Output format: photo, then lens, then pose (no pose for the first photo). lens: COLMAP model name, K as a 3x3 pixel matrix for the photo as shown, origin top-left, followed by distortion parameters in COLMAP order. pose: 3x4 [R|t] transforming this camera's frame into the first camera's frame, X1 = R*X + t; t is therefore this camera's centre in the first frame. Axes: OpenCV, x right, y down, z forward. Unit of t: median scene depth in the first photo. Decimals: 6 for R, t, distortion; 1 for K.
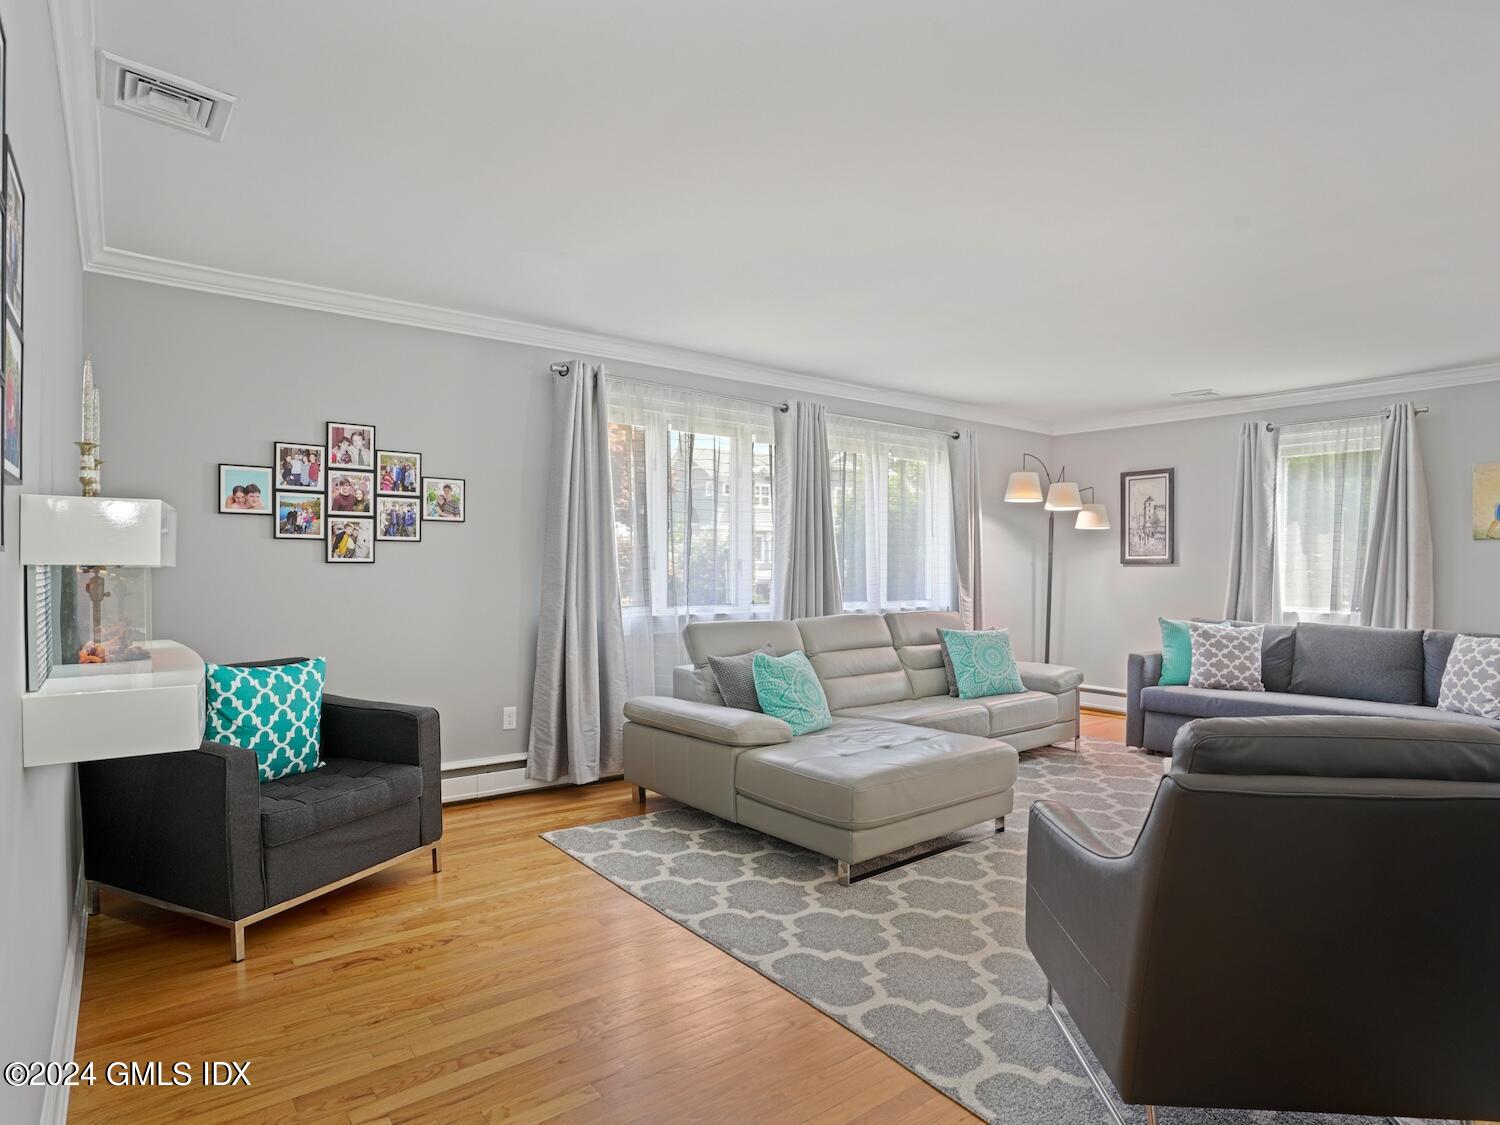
lens RADIAL K [[841.6, 0, 755.8], [0, 841.6, 569.9], [0, 0, 1]] dist [-0.087170, 0.042033]
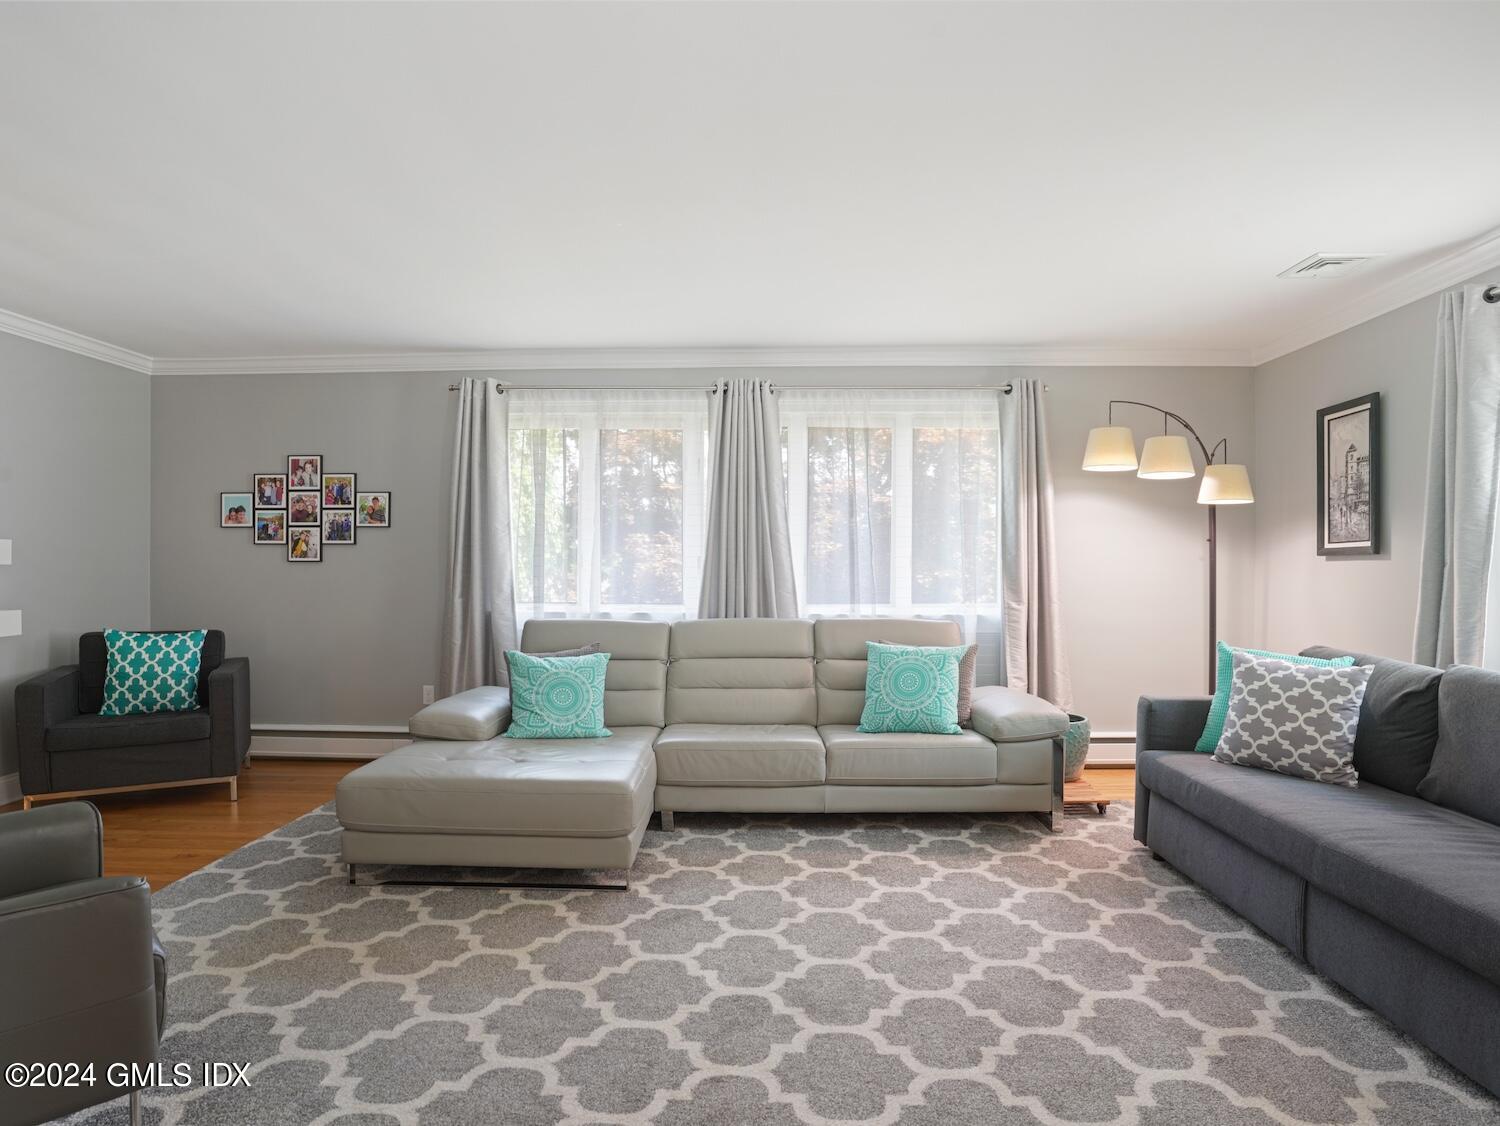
lens RADIAL K [[835.8, 0, 750.0], [0, 835.8, 563.0], [0, 0, 1]] dist [-0.056214, 0.000328]
pose [[0.772170, -0.007013, -0.635377, 0.778953], [0.000608, 0.999947, -0.010298, 0.006529], [0.635416, 0.007566, 0.772133, 0.393395]]
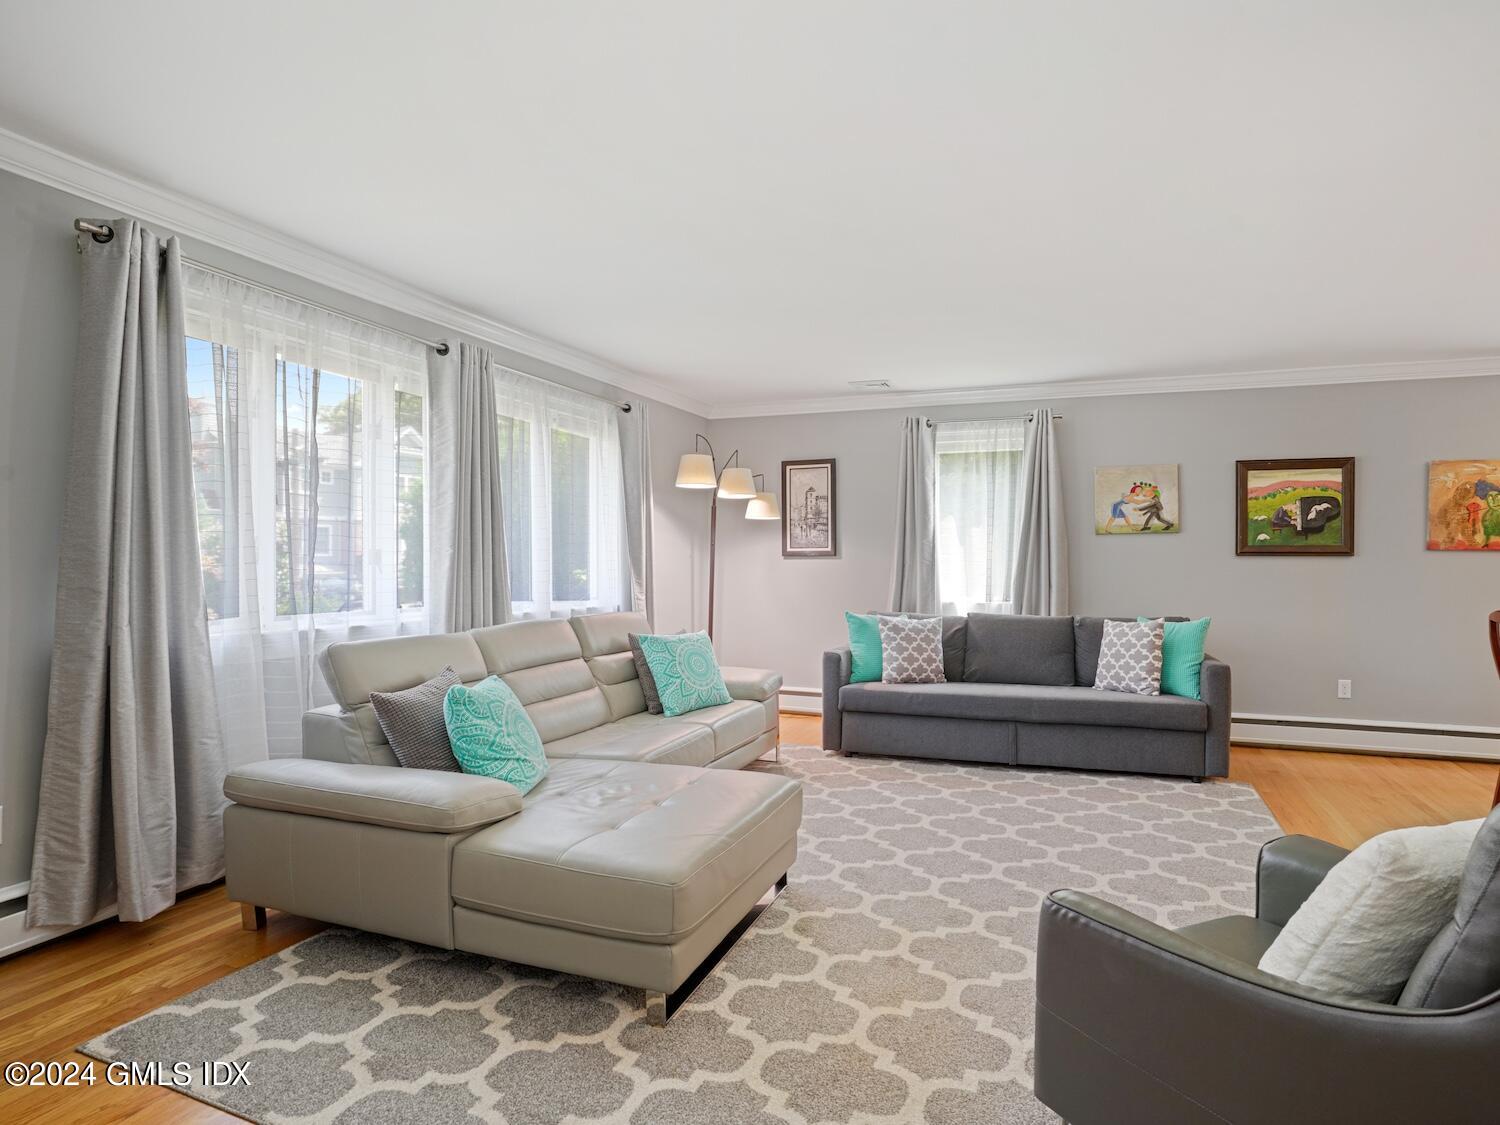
lens RADIAL K [[836.6, 0, 750.0], [0, 836.6, 562.5], [0, 0, 1]] dist [-0.080240, 0.038817]
pose [[0.869363, -0.003506, 0.494162, -0.113164], [0.004006, 0.999992, 0.000046, -0.000341], [-0.494158, 0.001939, 0.869370, 0.270114]]
